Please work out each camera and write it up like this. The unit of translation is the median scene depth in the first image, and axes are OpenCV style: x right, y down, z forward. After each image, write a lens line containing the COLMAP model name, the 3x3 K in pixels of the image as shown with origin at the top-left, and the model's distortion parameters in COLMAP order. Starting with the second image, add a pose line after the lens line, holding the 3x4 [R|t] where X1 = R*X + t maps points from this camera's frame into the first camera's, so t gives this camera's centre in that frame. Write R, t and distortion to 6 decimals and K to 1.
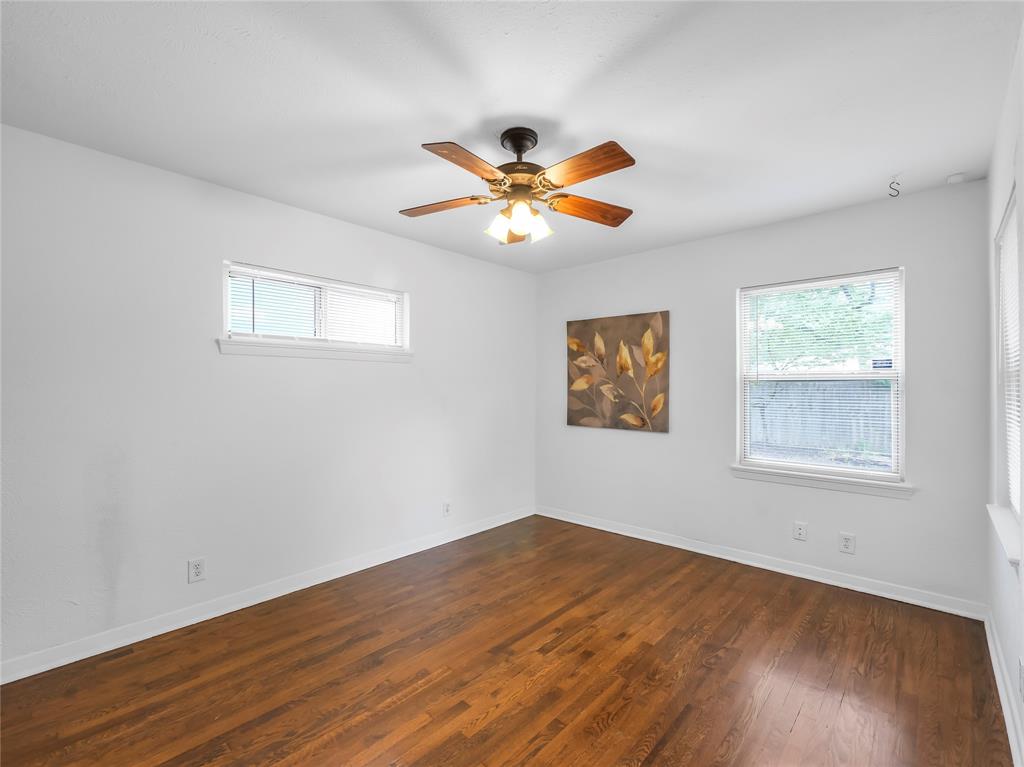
lens RADIAL K [[443.8, 0, 510.3], [0, 443.8, 387.8], [0, 0, 1]] dist [-0.002501, -0.000342]
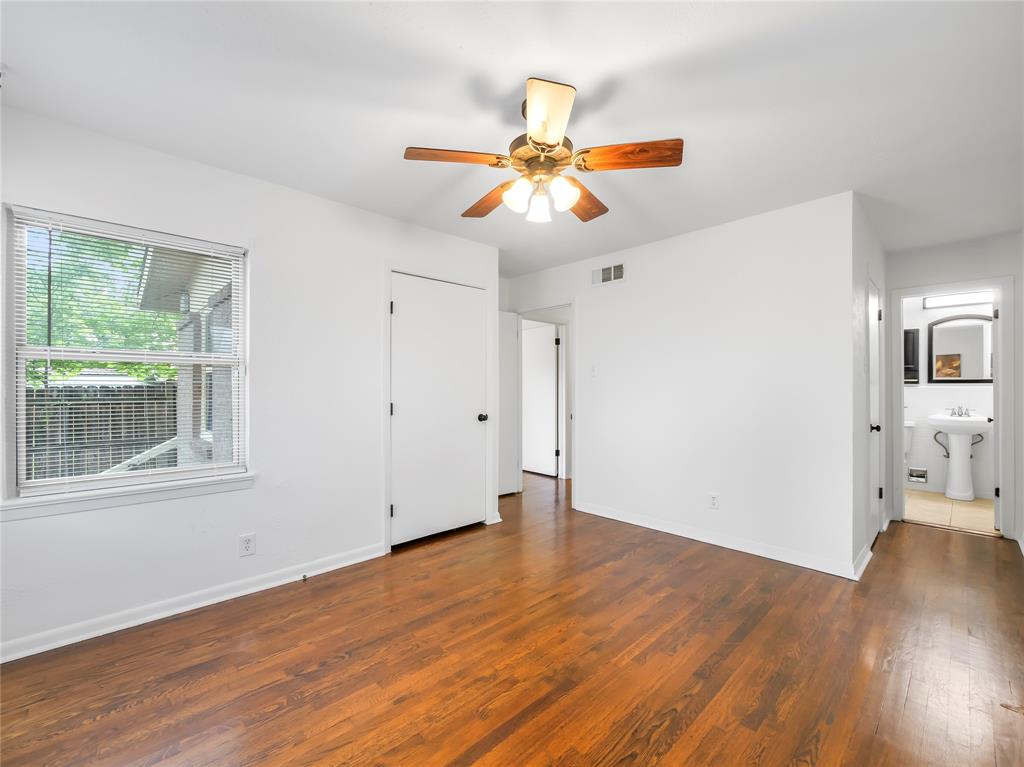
lens RADIAL K [[443.8, 0, 514.0], [0, 443.8, 386.5], [0, 0, 1]] dist [-0.002501, -0.000342]
pose [[-0.998350, 0.000730, 0.057418, 0.023238], [0.000197, 0.999957, -0.009282, 0.045974], [-0.057422, -0.009255, -0.998307, 1.928593]]
